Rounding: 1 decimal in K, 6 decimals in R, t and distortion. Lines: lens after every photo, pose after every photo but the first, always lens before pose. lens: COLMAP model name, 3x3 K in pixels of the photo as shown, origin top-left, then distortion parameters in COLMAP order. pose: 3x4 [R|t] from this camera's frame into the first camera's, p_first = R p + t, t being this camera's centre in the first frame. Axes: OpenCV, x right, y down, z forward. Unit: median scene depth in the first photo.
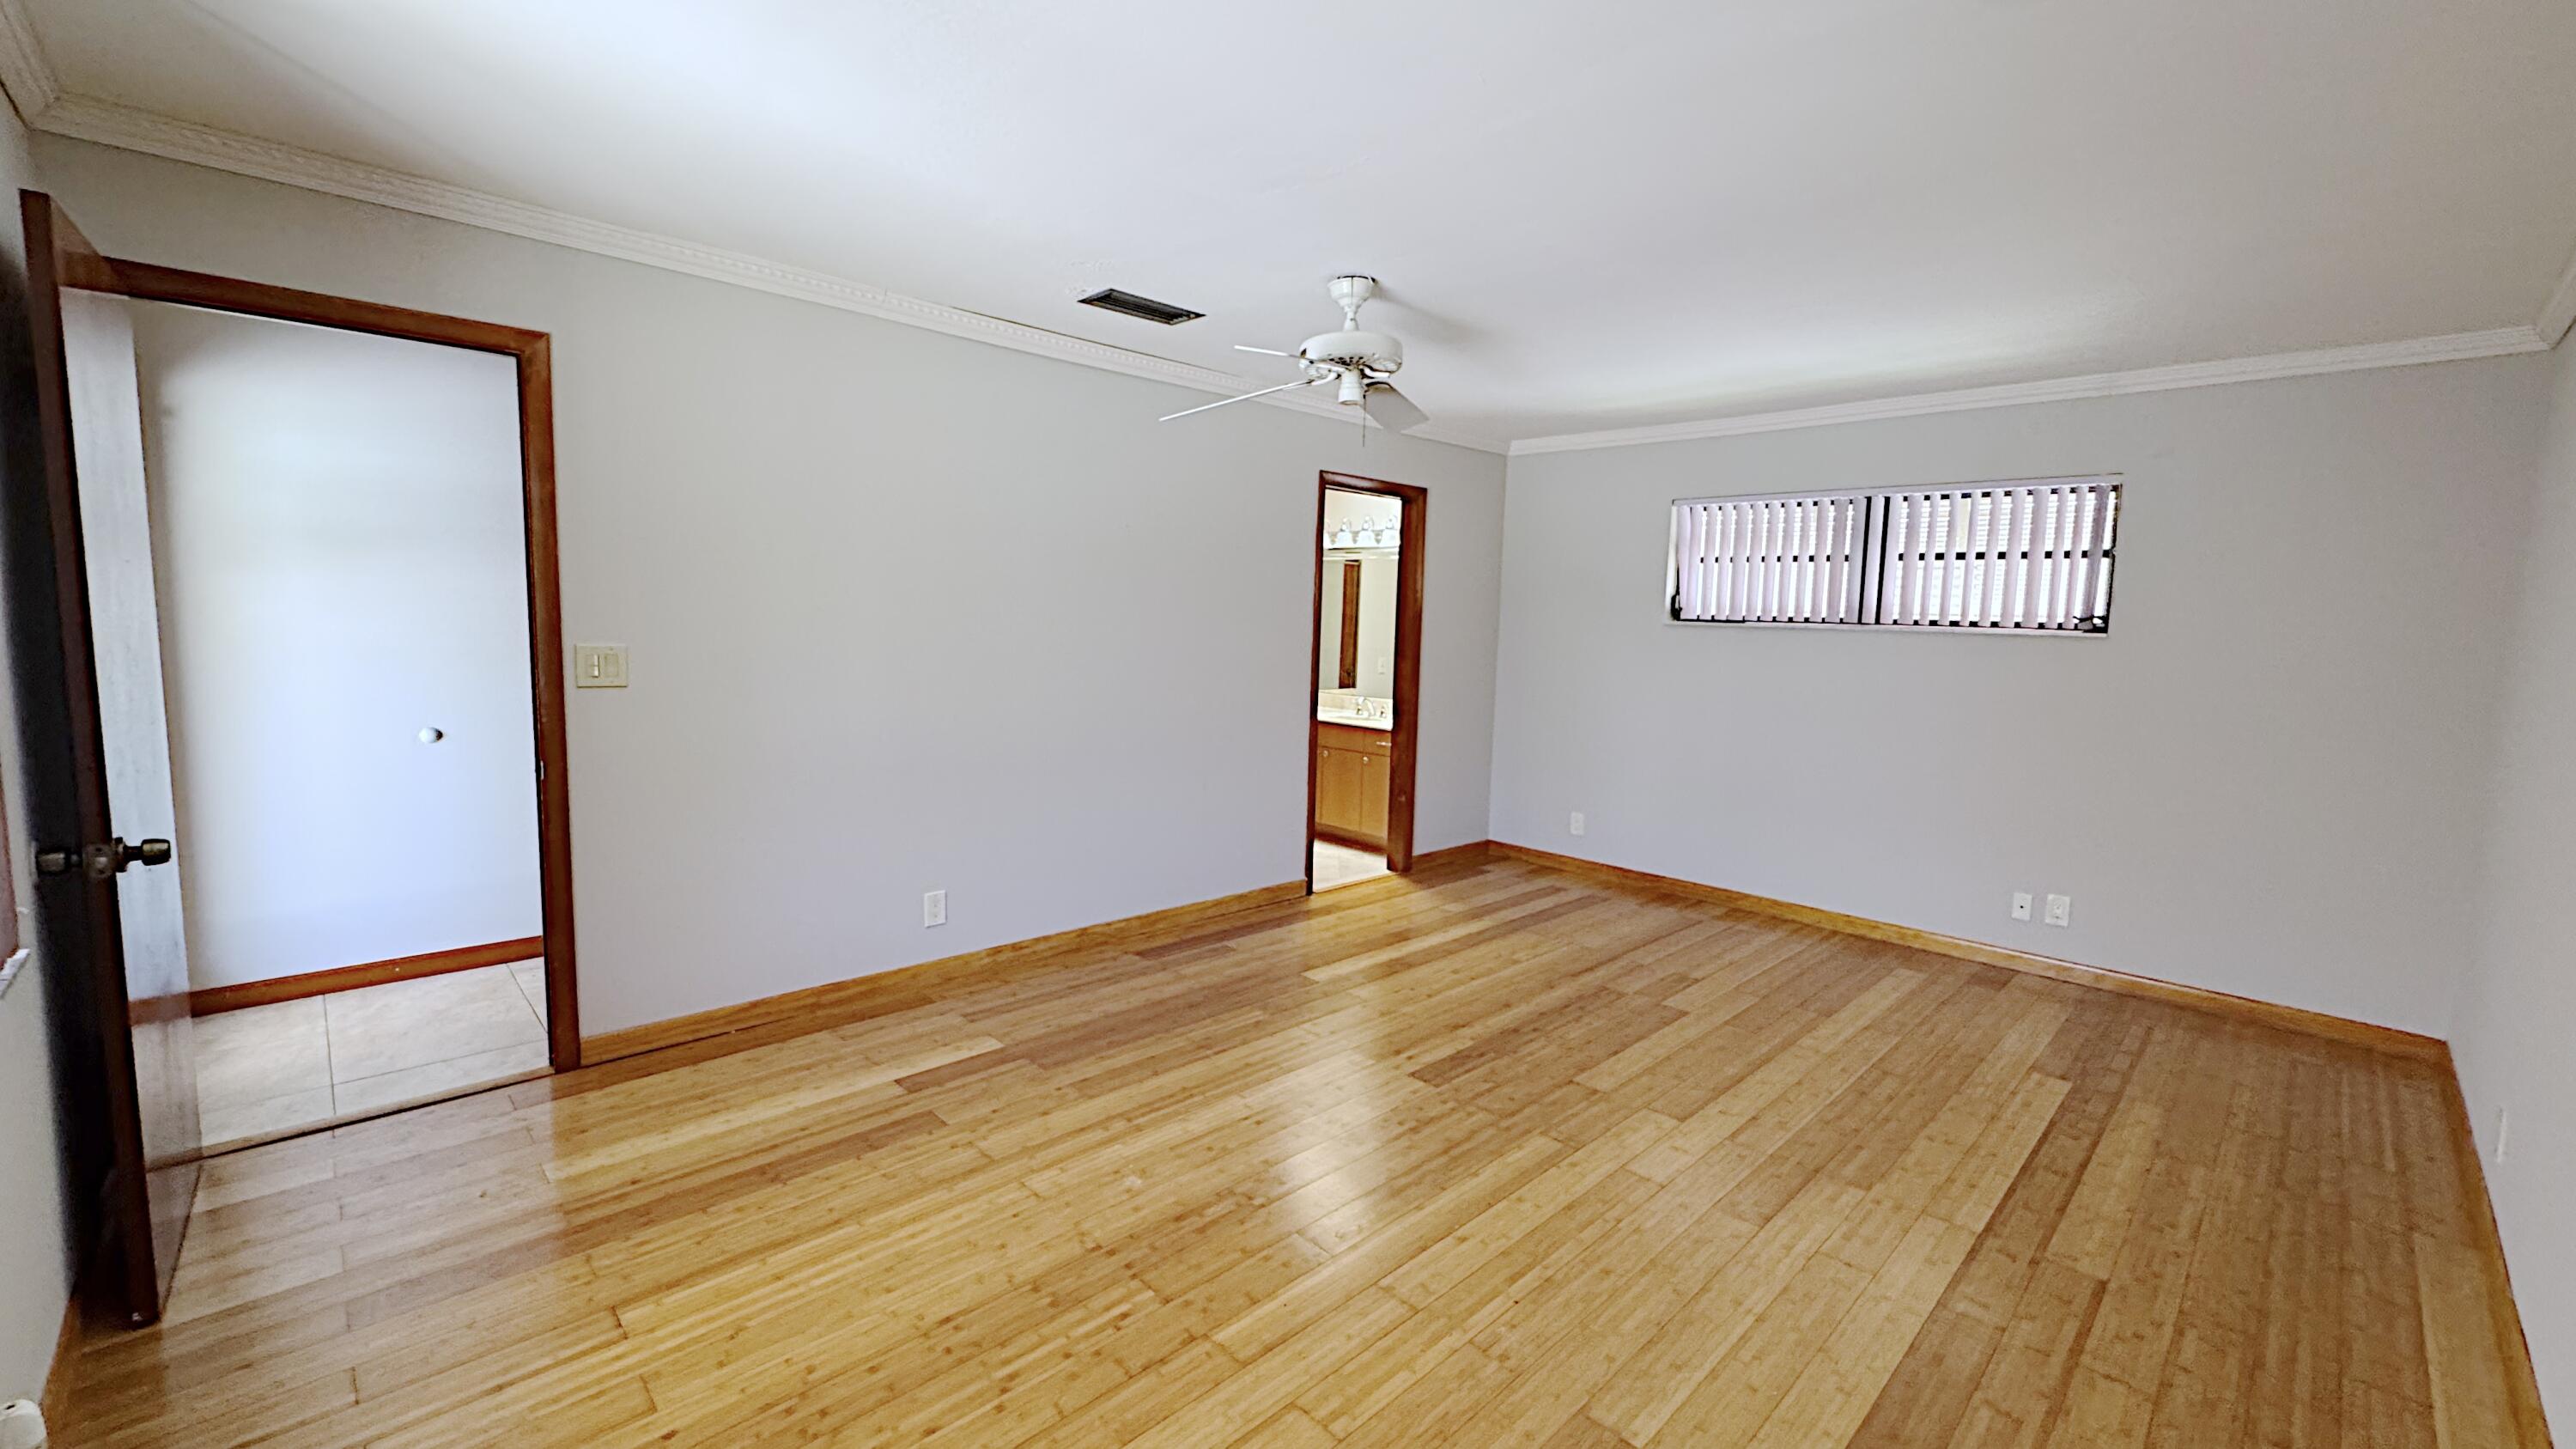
lens RADIAL K [[1039.5, 0, 1288.0], [0, 1039.5, 724.5], [0, 0, 1]] dist [0.000638, -0.000044]
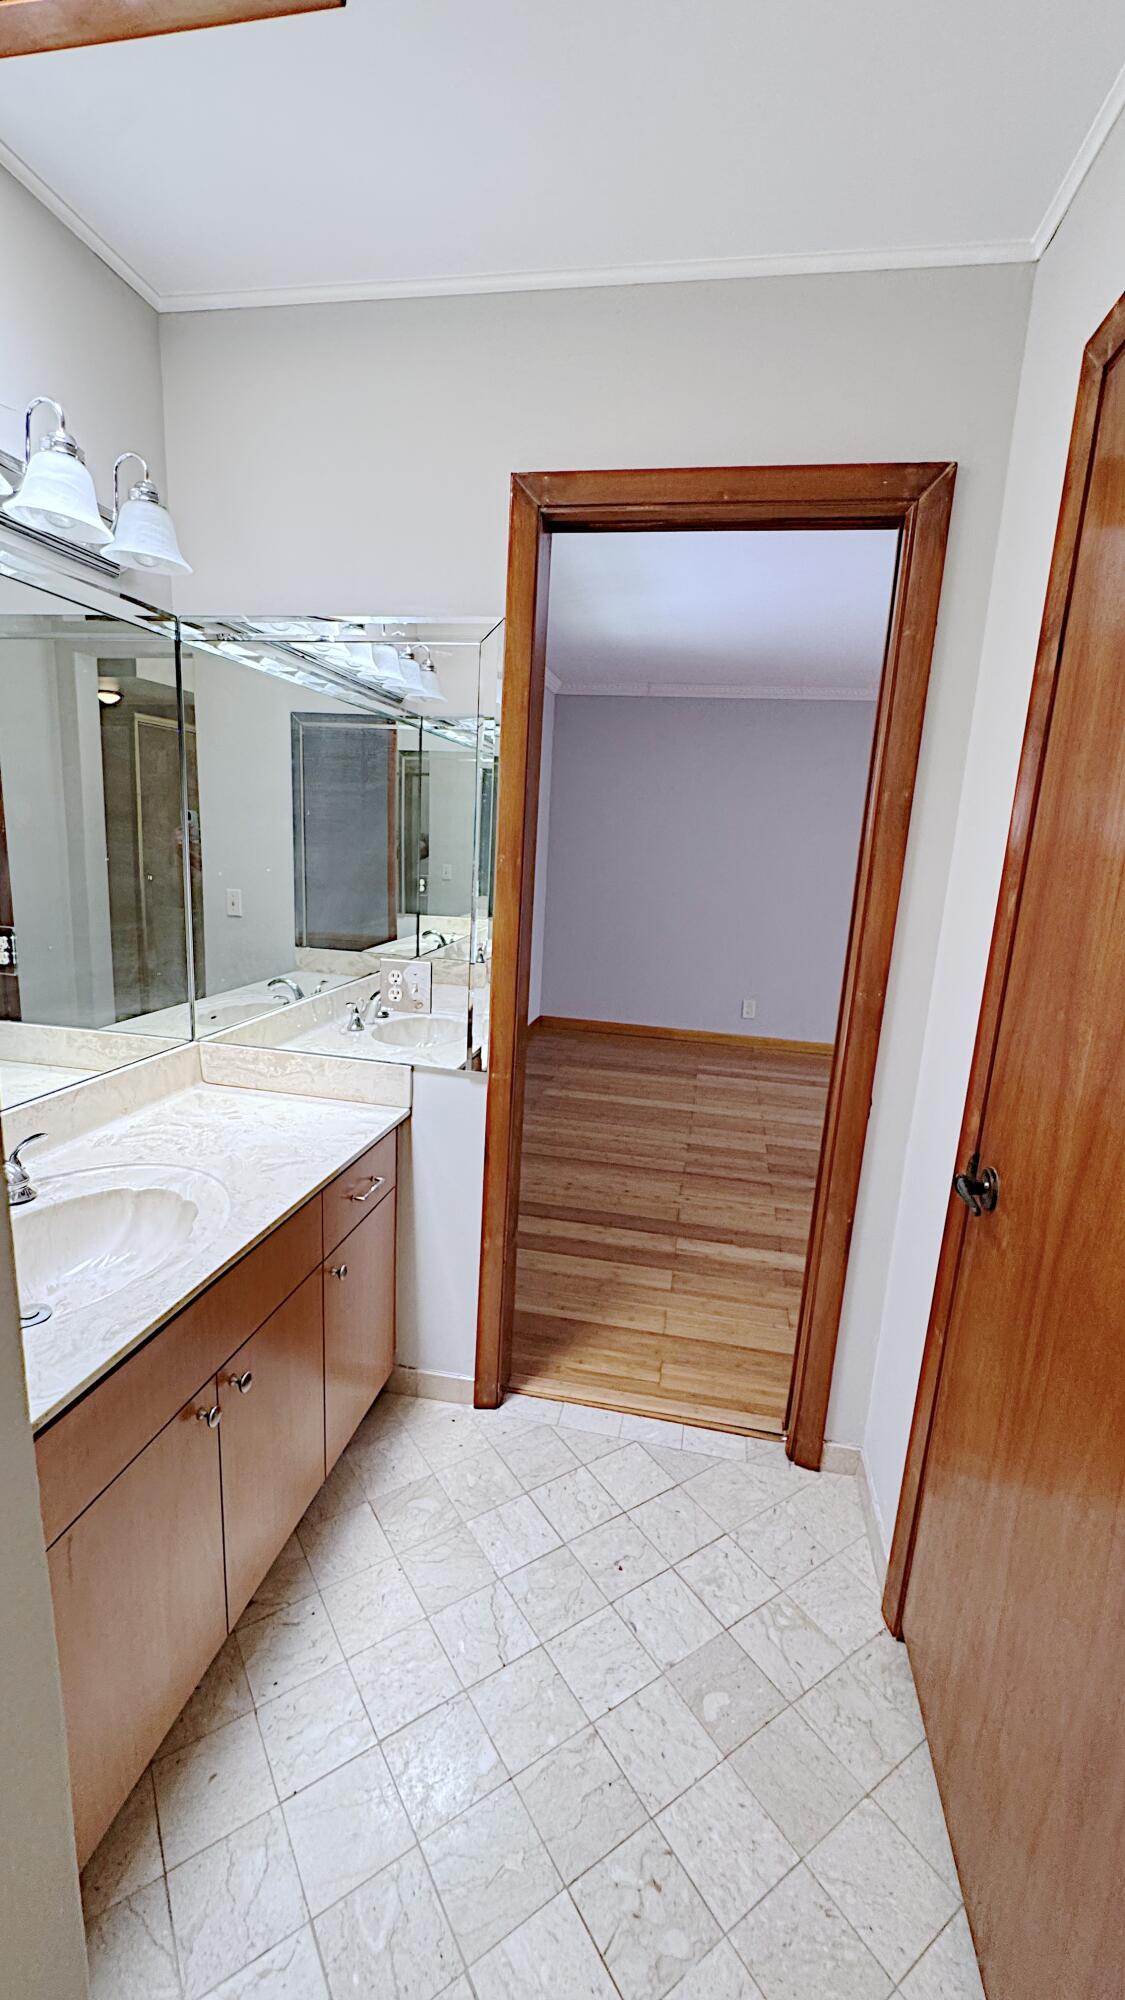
lens RADIAL K [[806.9, 0, 562.5], [0, 806.9, 1000.0], [0, 0, 1]] dist [0.000638, -0.000044]
pose [[-0.561378, -0.223704, 0.796750, -0.222506], [0.018680, 0.959100, 0.282449, -0.176199], [-0.827348, 0.173444, -0.534239, 1.593678]]
